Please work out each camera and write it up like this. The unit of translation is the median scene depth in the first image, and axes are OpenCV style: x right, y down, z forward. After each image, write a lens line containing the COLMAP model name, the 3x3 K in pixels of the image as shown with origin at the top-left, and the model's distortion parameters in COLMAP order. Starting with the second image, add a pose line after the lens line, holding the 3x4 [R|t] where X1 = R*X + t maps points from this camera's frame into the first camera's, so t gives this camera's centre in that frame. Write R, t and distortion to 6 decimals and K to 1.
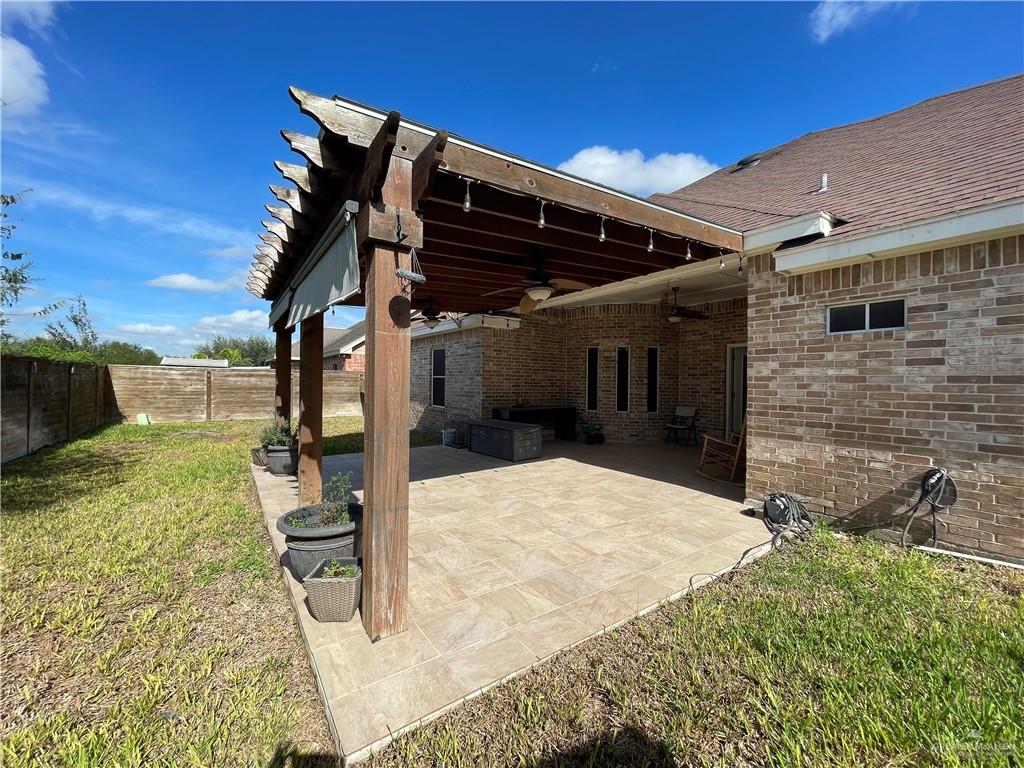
lens RADIAL K [[410.7, 0, 511.0], [0, 410.7, 383.8], [0, 0, 1]] dist [-0.006191, 0.001155]
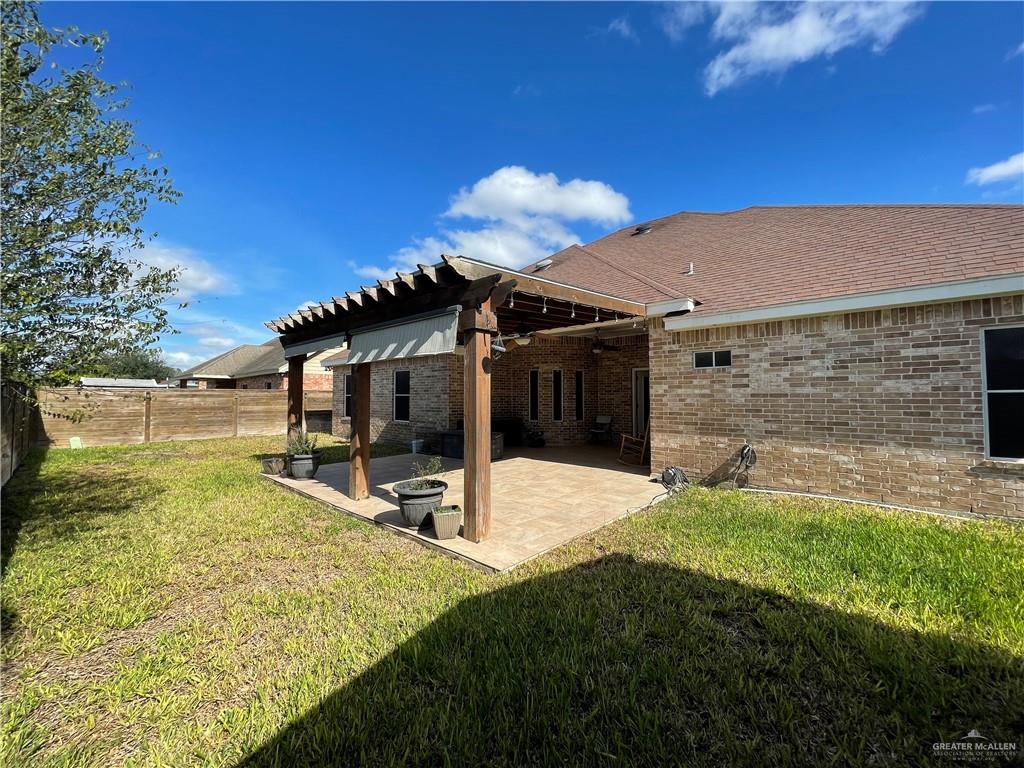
lens RADIAL K [[410.7, 0, 511.7], [0, 410.7, 384.4], [0, 0, 1]] dist [-0.006191, 0.001155]
pose [[0.976868, -0.007424, 0.213713, -0.294663], [0.014634, 0.999375, -0.032174, -0.013760], [-0.213341, 0.034558, 0.976366, -0.449359]]
